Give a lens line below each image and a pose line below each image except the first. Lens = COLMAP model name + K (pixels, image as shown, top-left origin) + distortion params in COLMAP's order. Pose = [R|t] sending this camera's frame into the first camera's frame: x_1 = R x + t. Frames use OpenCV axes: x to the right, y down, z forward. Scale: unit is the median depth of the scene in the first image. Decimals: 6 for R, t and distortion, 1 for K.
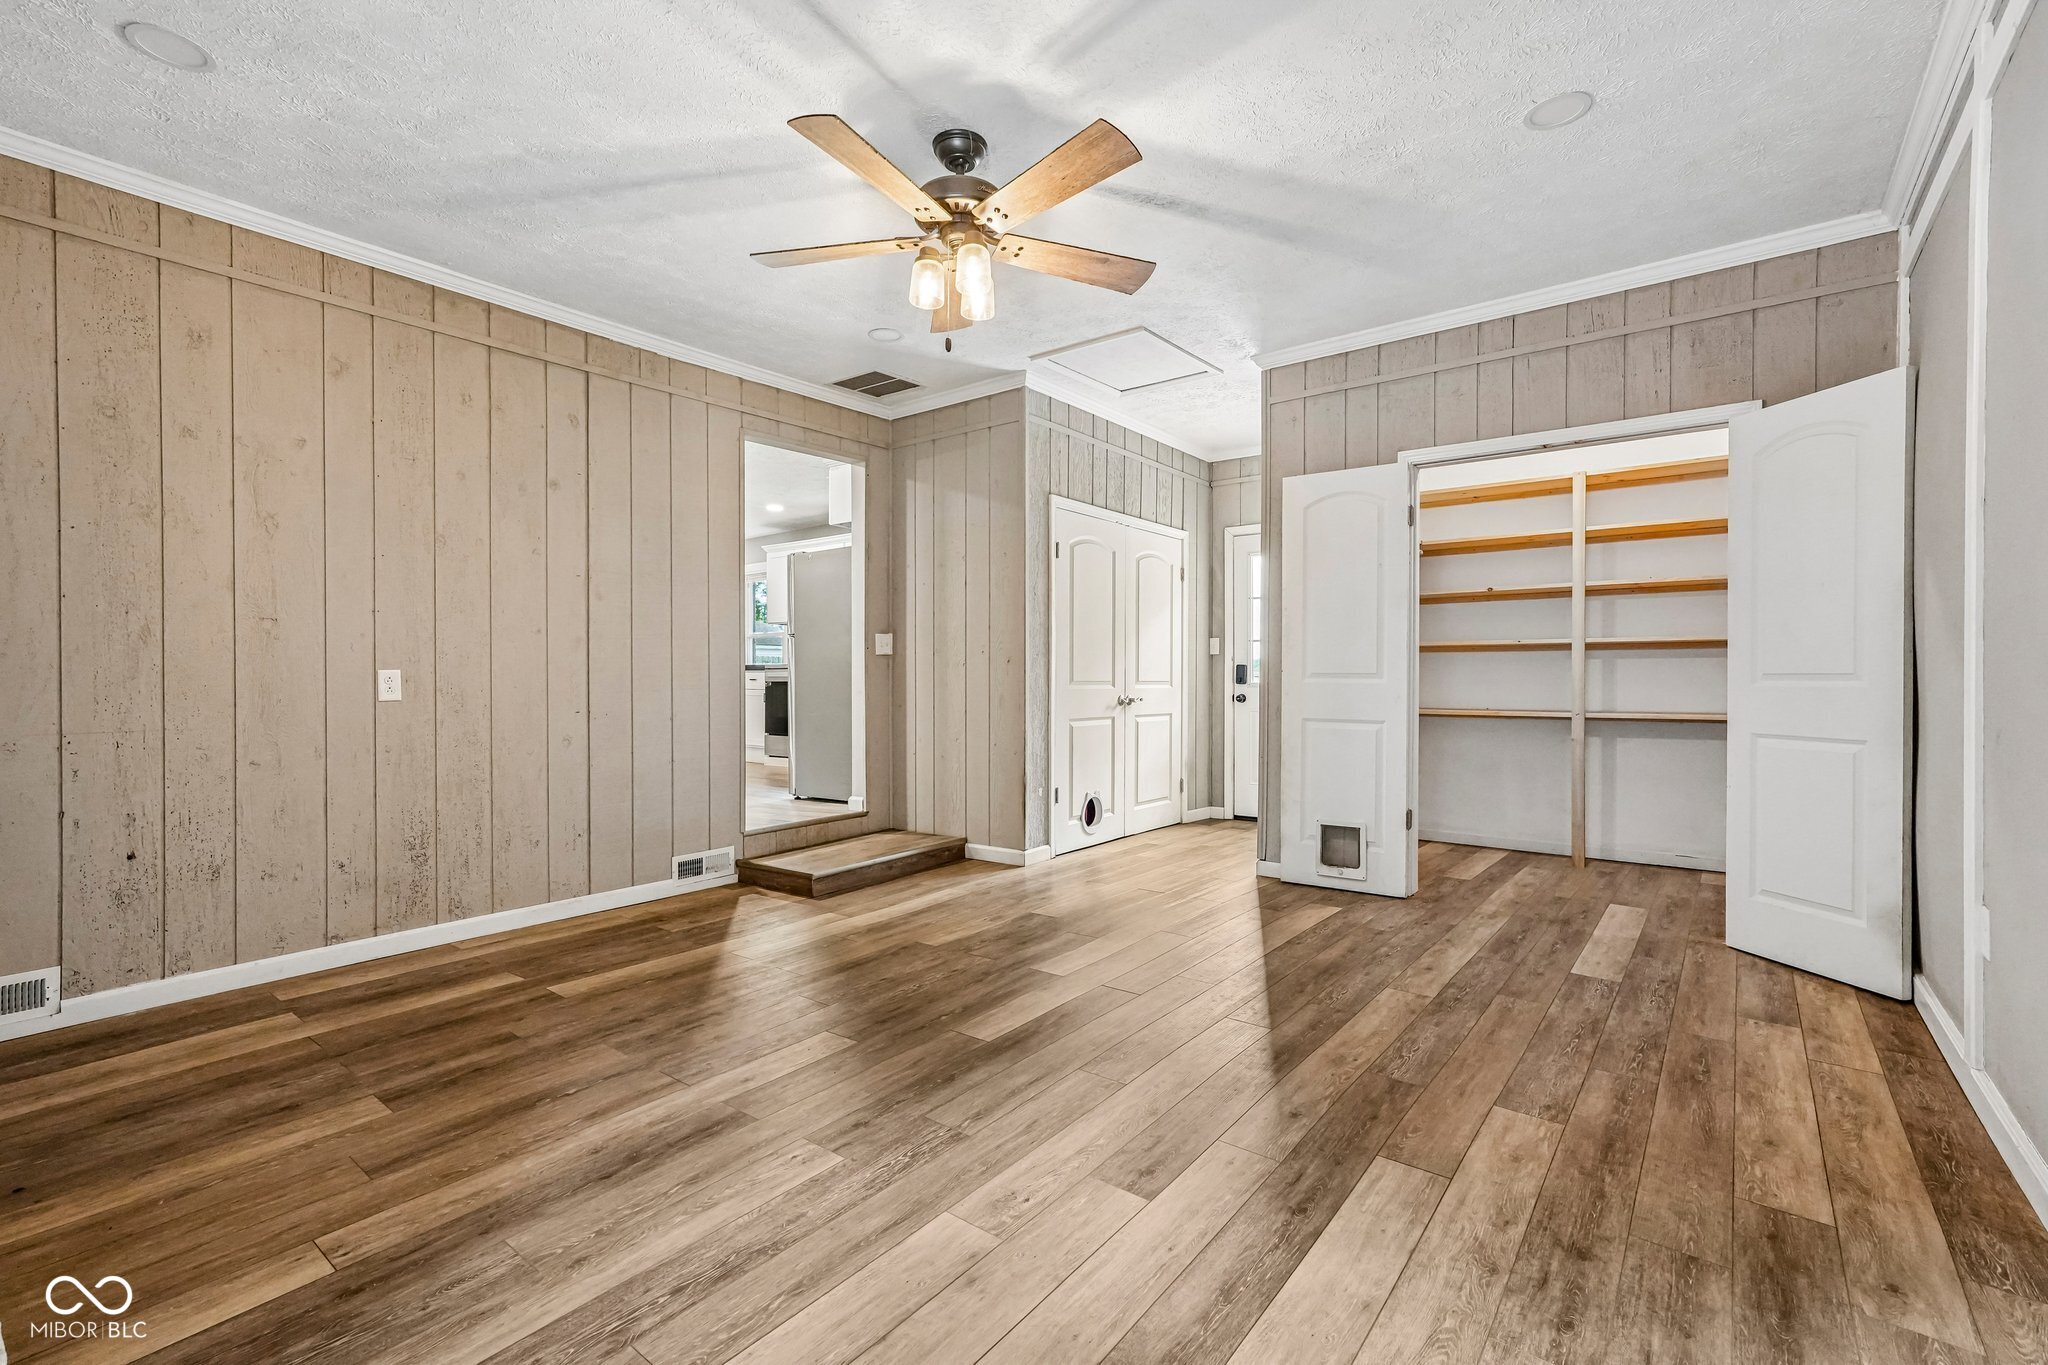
lens RADIAL K [[899.7, 0, 1022.6], [0, 899.7, 679.6], [0, 0, 1]] dist [-0.021236, 0.011705]
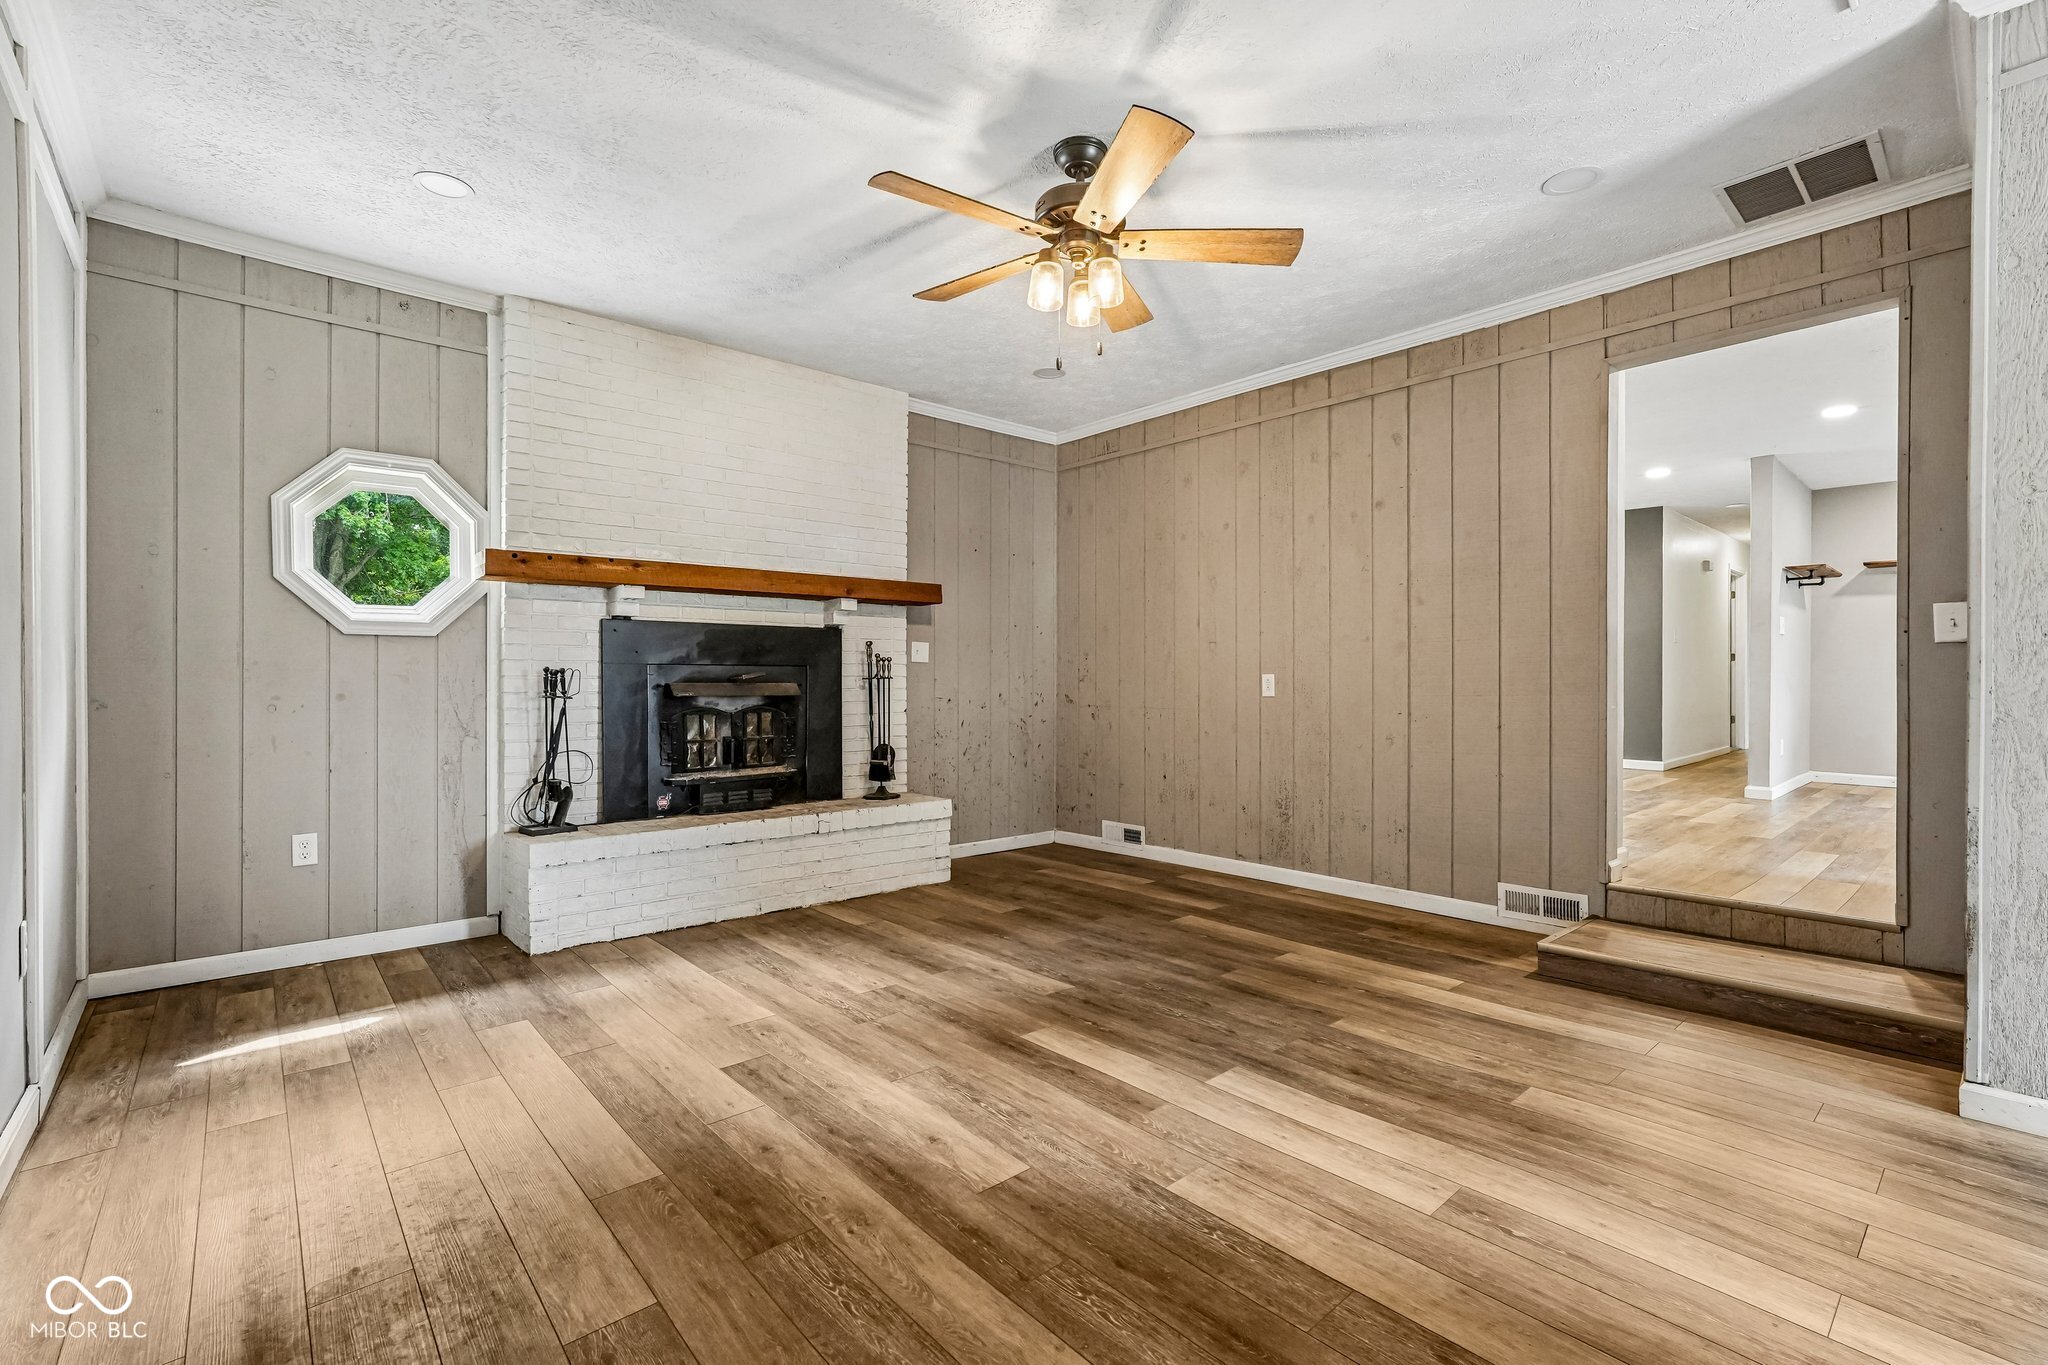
lens RADIAL K [[899.7, 0, 1022.6], [0, 899.7, 679.6], [0, 0, 1]] dist [-0.021236, 0.011705]
pose [[-0.175347, 0.009113, -0.984465, 0.773007], [-0.000926, 0.999955, 0.009422, -0.016667], [0.984506, 0.002564, -0.175330, 0.930187]]
